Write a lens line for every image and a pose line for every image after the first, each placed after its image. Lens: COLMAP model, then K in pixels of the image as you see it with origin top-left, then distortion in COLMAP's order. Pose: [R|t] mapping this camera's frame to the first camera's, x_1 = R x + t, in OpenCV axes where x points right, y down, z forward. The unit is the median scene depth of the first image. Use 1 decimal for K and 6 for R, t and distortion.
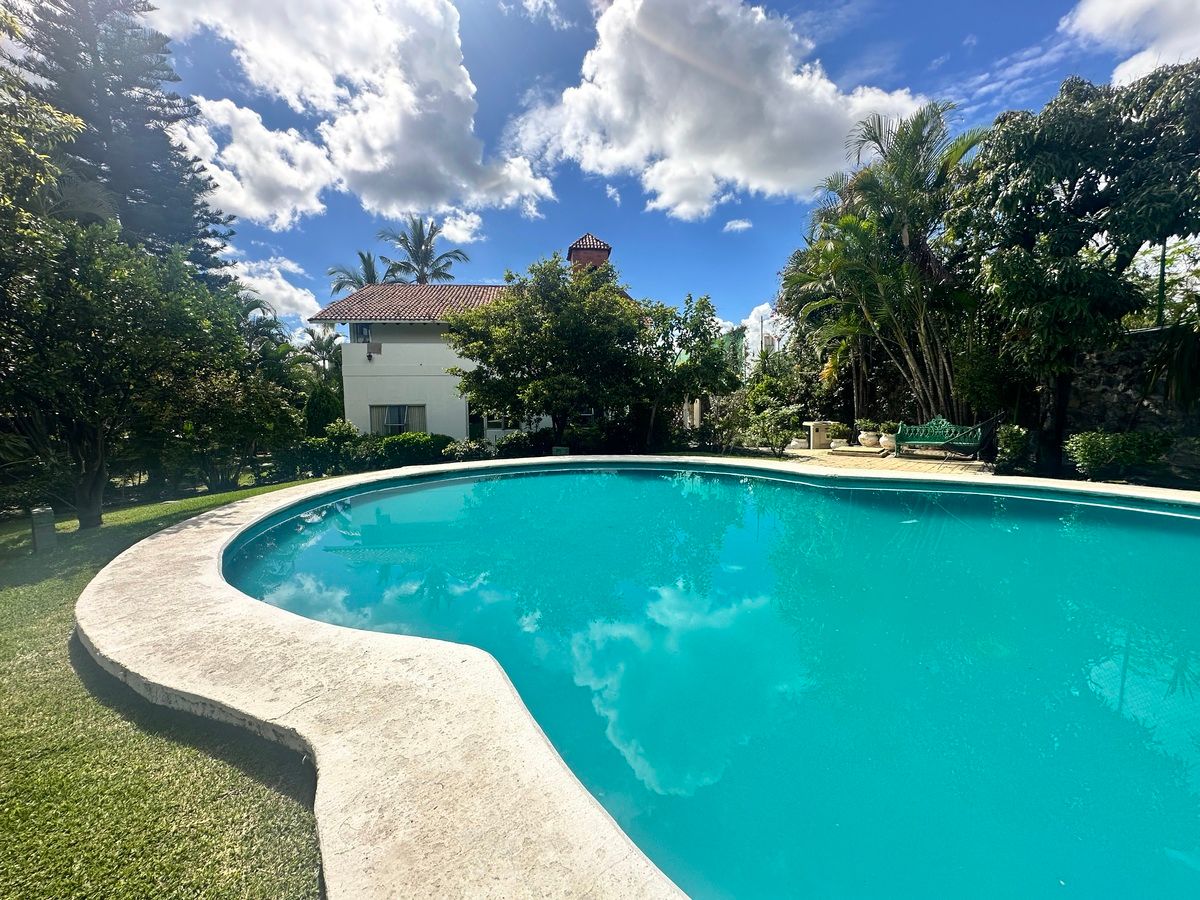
lens RADIAL K [[476.8, 0, 593.6], [0, 476.8, 451.4], [0, 0, 1]] dist [-0.003654, 0.000069]
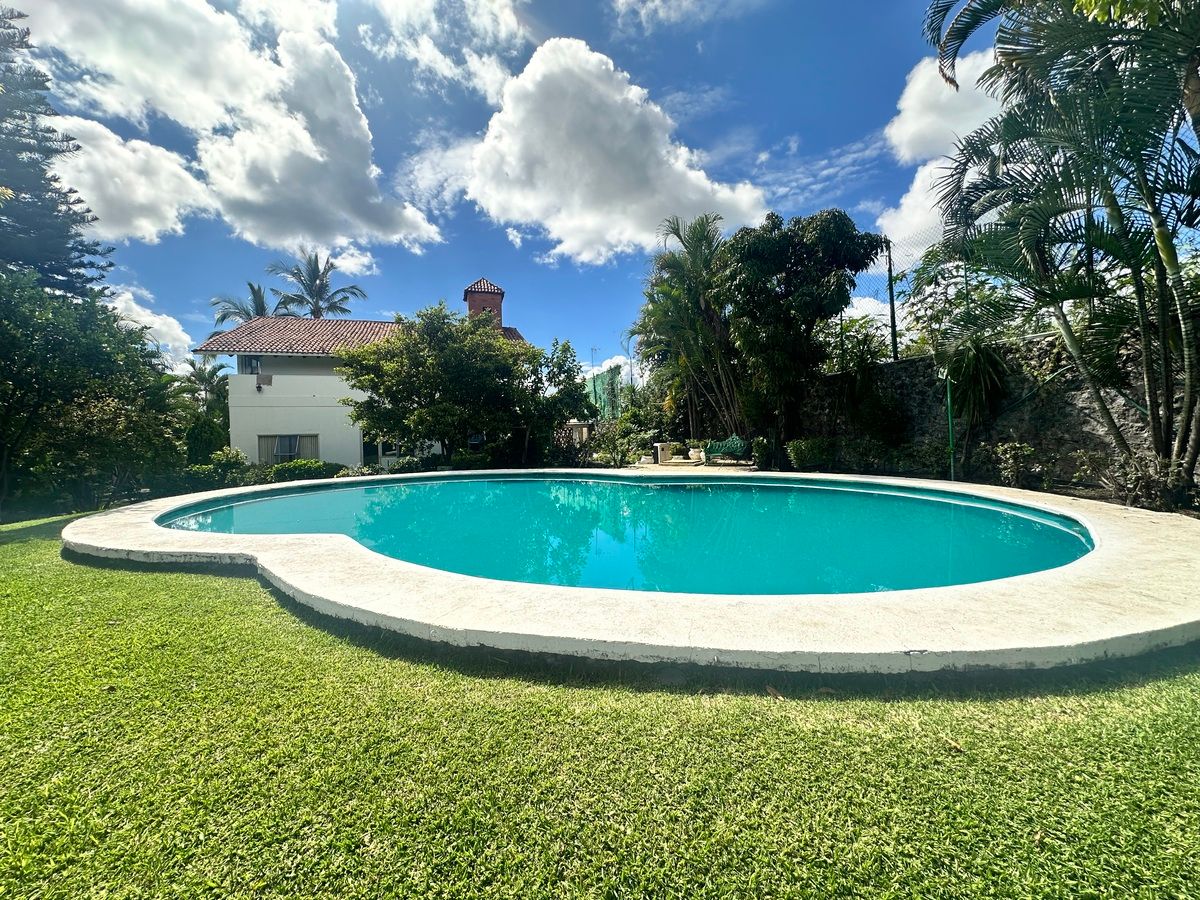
lens RADIAL K [[476.8, 0, 593.6], [0, 476.8, 451.4], [0, 0, 1]] dist [-0.003654, 0.000069]
pose [[0.982969, -0.014884, 0.183167, 0.055351], [0.028049, 0.997188, -0.069494, 0.034068], [-0.181618, 0.073448, 0.980622, -0.146272]]
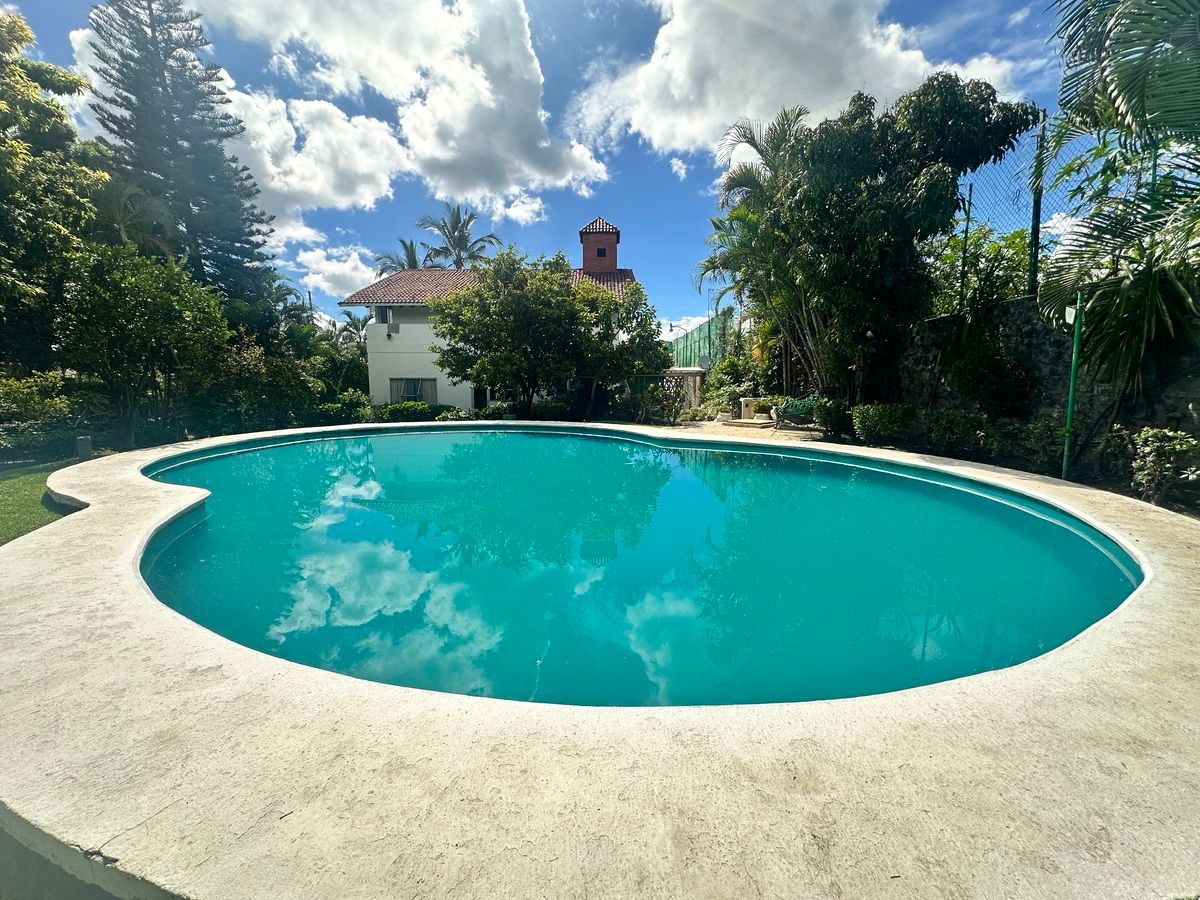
lens RADIAL K [[476.8, 0, 593.6], [0, 476.8, 451.4], [0, 0, 1]] dist [-0.003654, 0.000069]
pose [[0.990942, 0.034295, -0.129834, 0.220698], [-0.028794, 0.998616, 0.044014, 0.017793], [0.131164, -0.039877, 0.990558, -0.101401]]
